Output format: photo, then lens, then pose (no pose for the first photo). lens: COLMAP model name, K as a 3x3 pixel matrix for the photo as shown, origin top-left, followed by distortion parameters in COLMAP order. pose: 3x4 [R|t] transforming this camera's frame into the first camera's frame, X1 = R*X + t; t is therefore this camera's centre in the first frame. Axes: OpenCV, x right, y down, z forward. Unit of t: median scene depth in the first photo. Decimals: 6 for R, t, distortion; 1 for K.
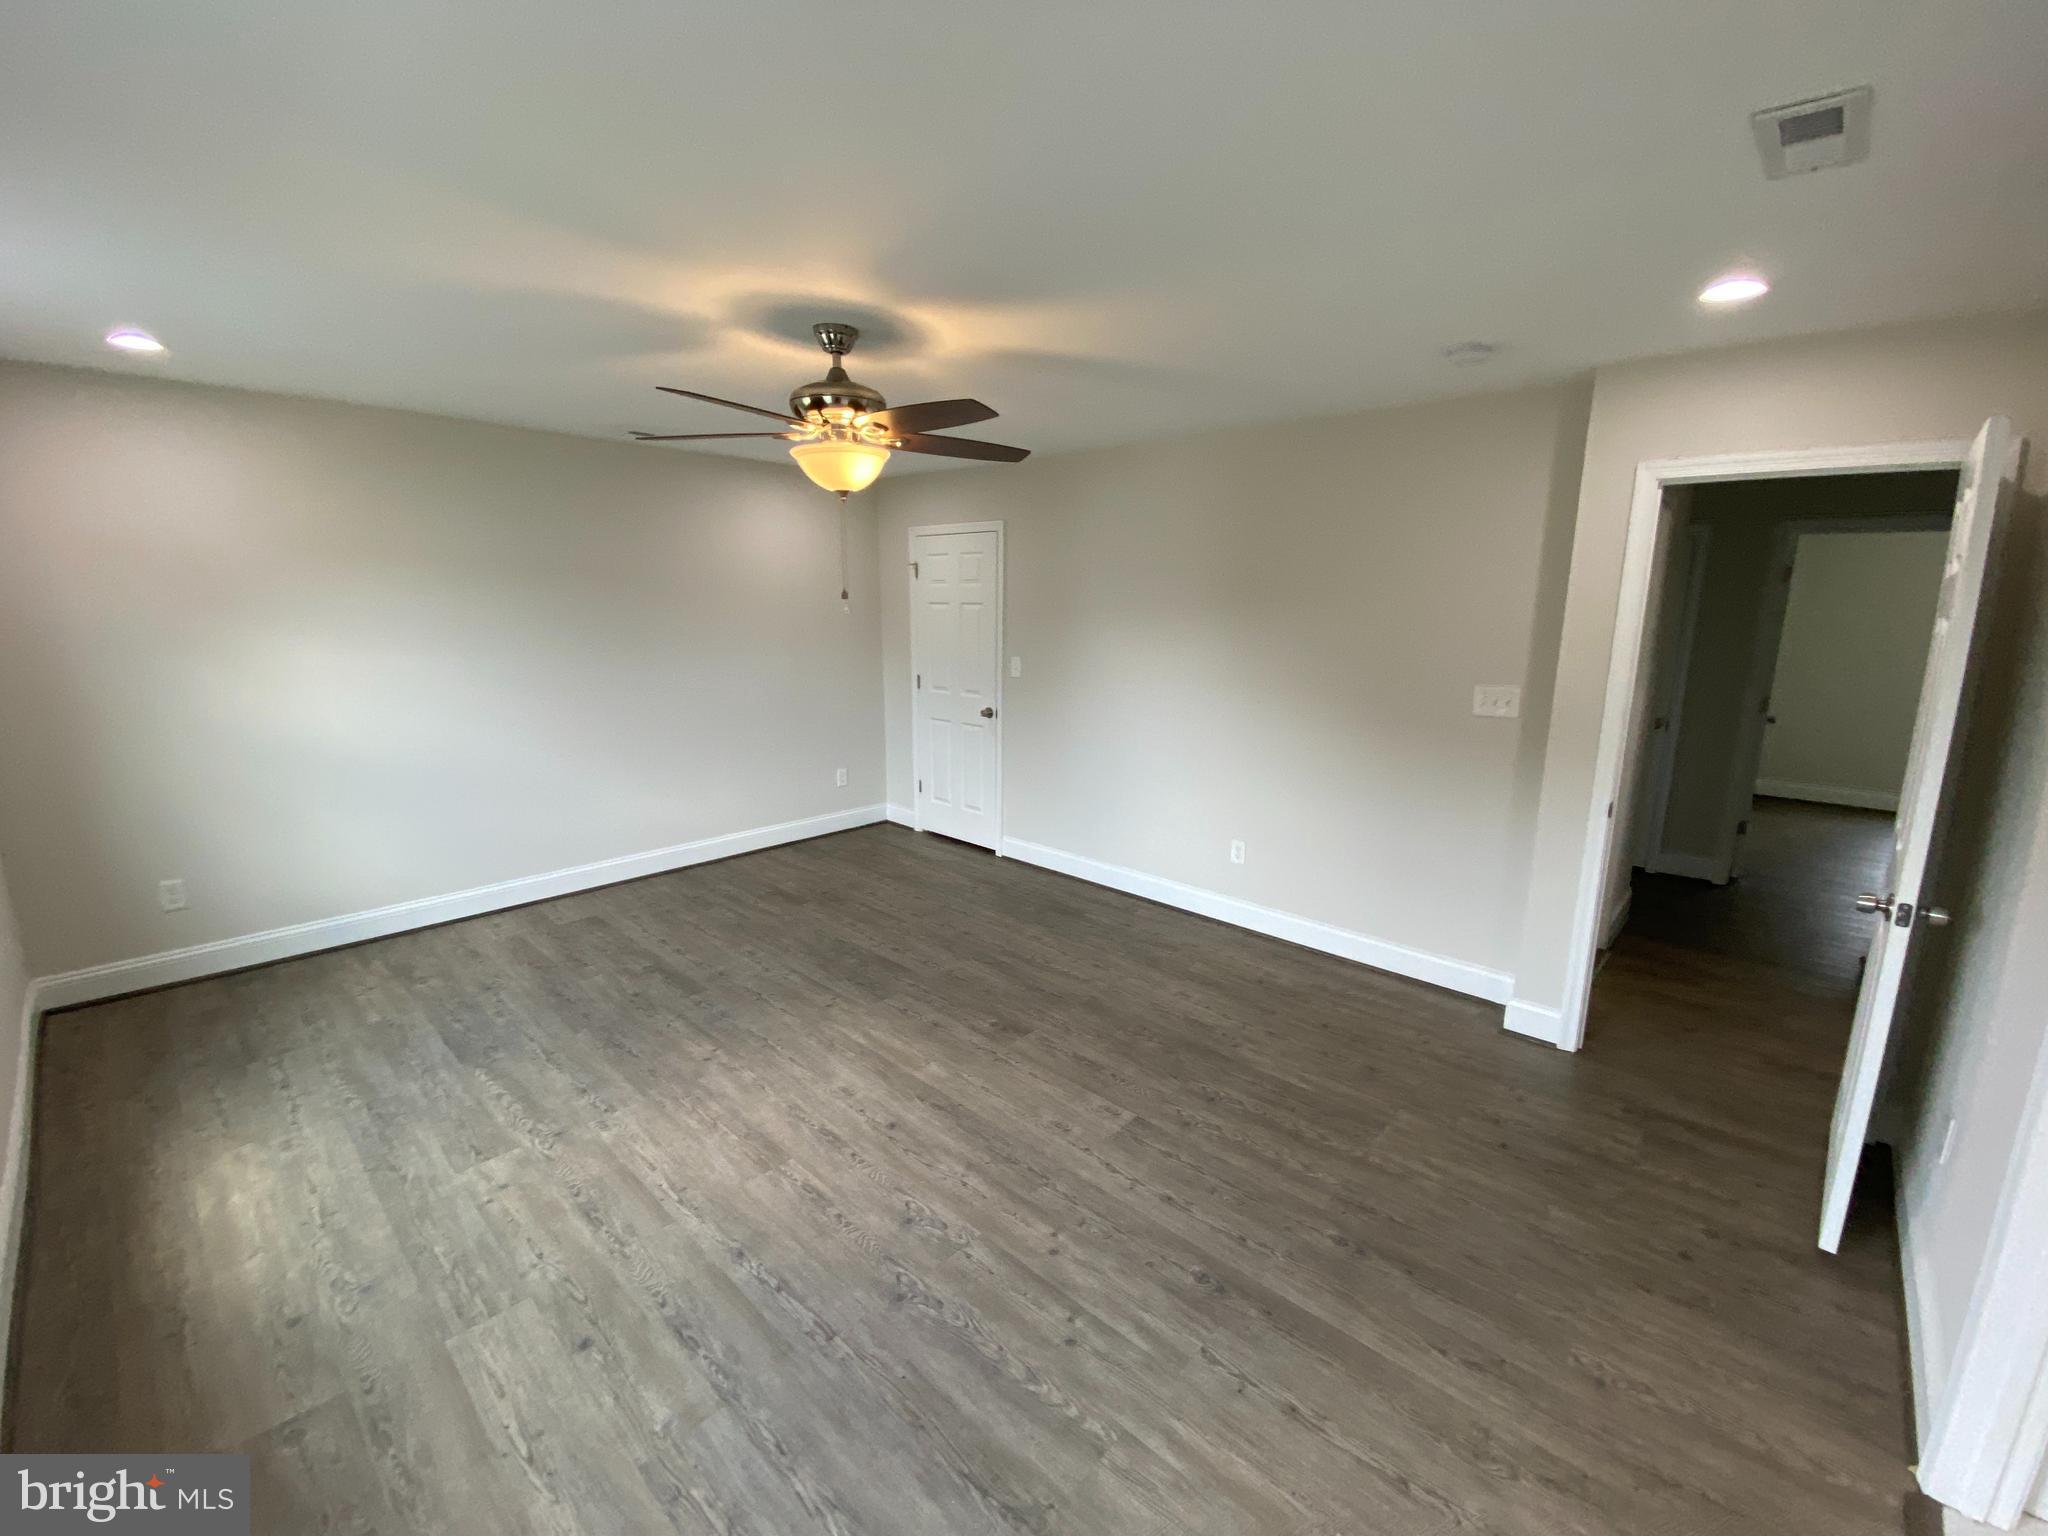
lens RADIAL K [[843.0, 0, 1036.6], [0, 843.0, 737.4], [0, 0, 1]] dist [0.023184, -0.012206]
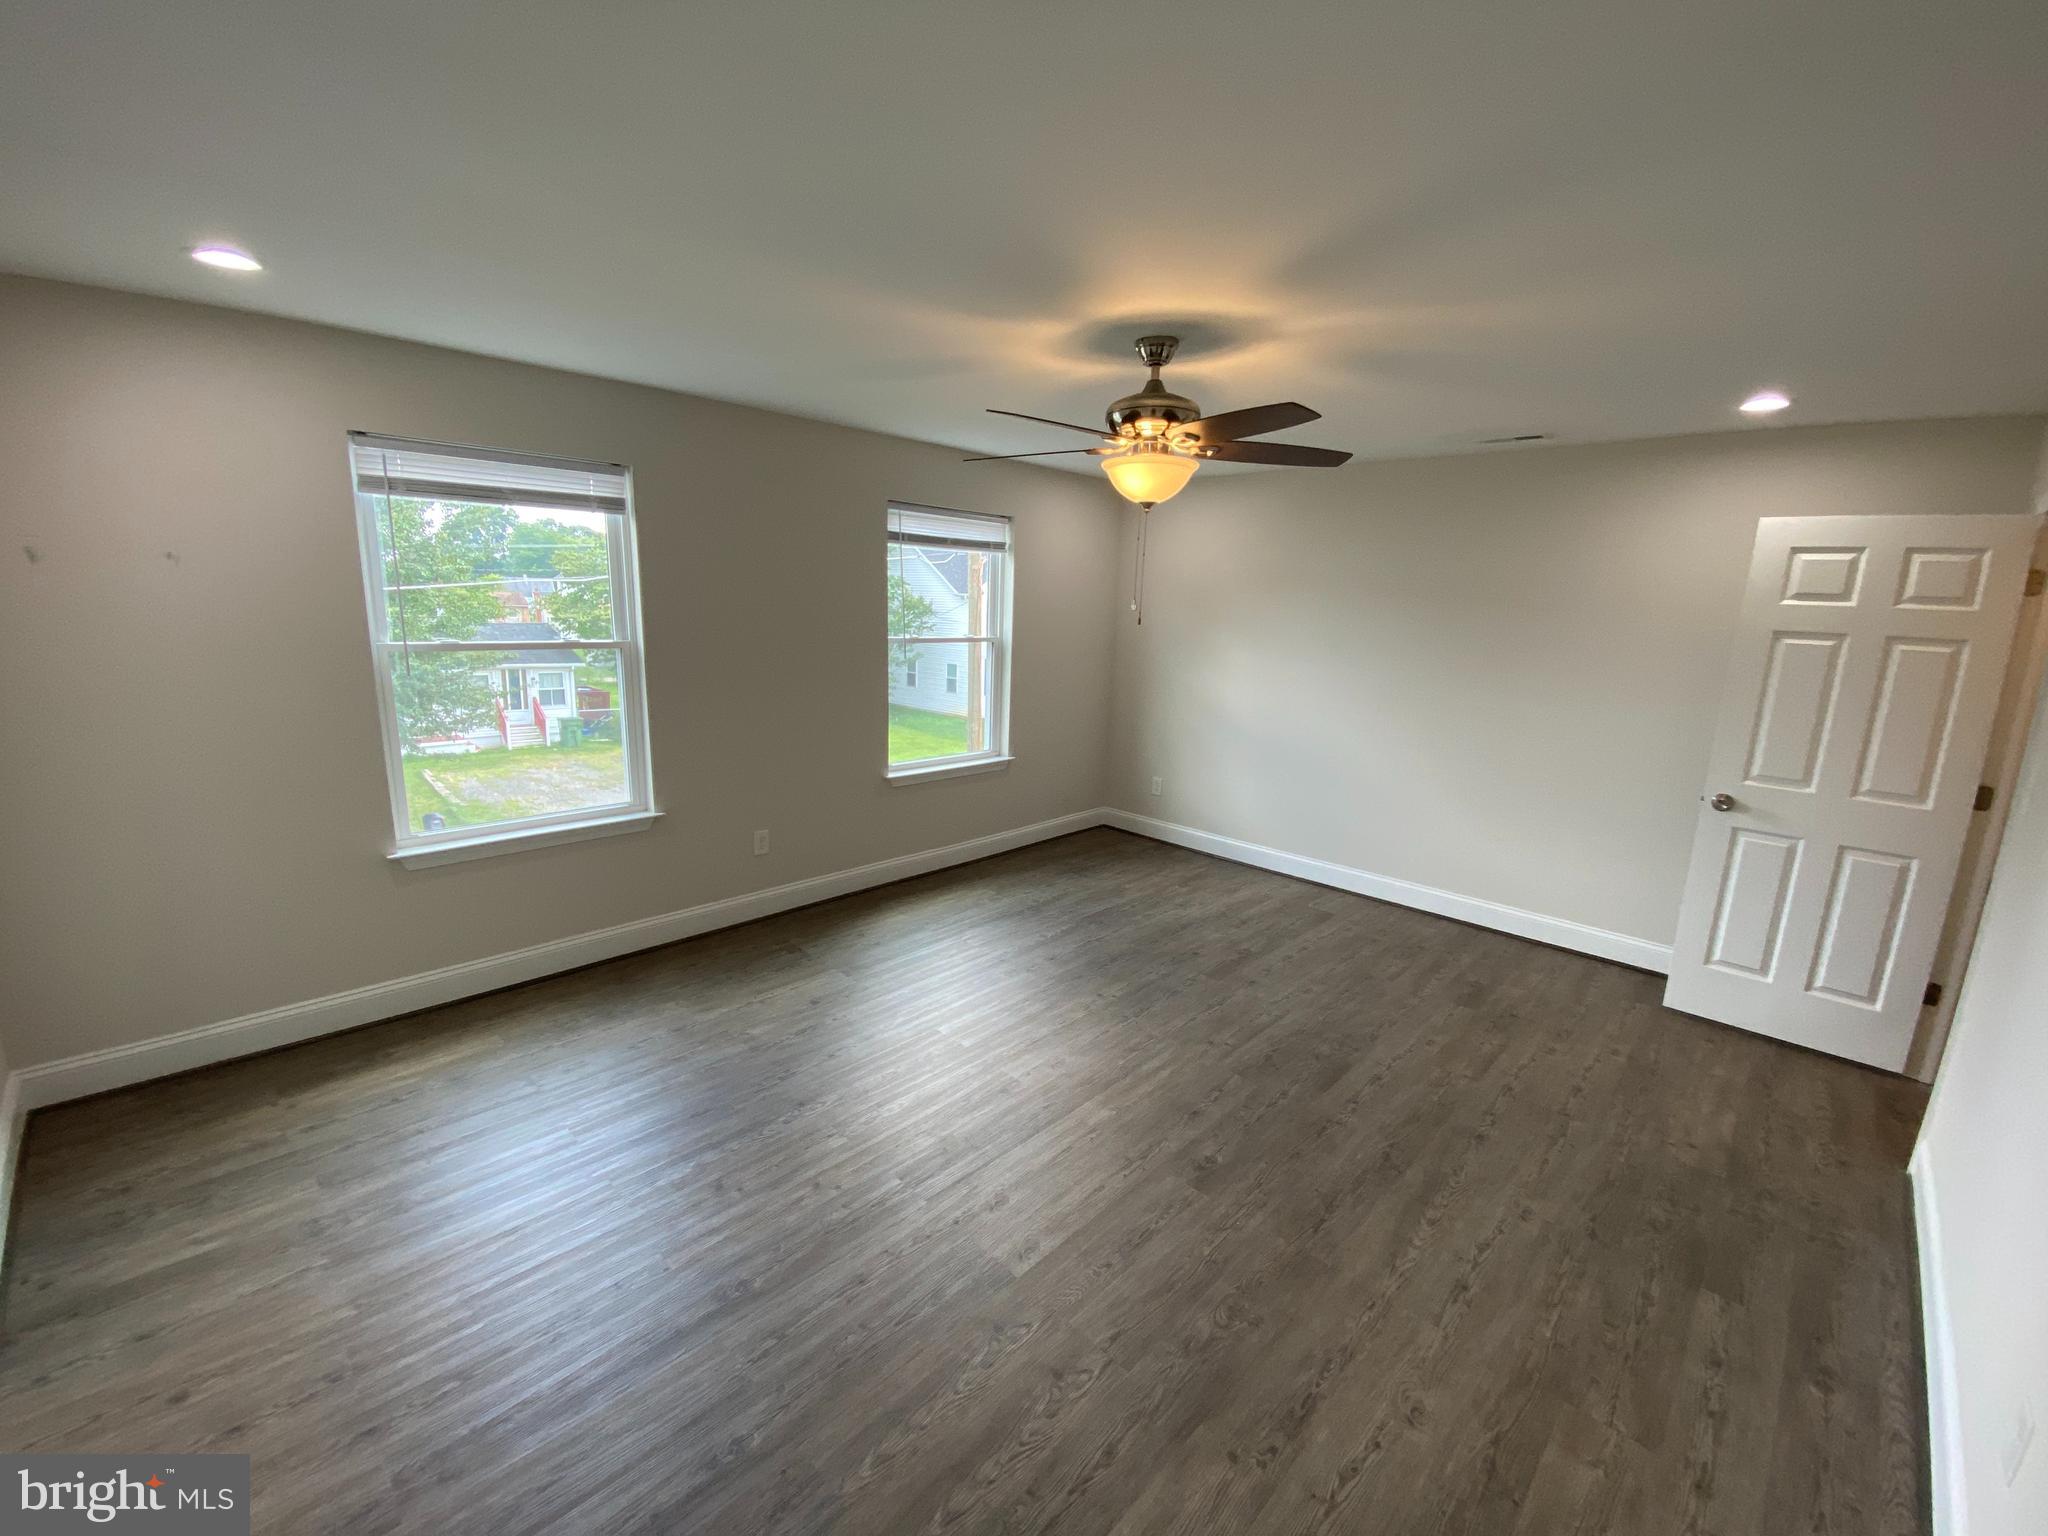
lens RADIAL K [[843.0, 0, 1015.0], [0, 843.0, 753.3], [0, 0, 1]] dist [0.023184, -0.012206]
pose [[-0.036126, 0.171436, -0.984533, 0.713742], [-0.197912, 0.964436, 0.175199, -0.128344], [0.979554, 0.201180, -0.000912, 0.818984]]
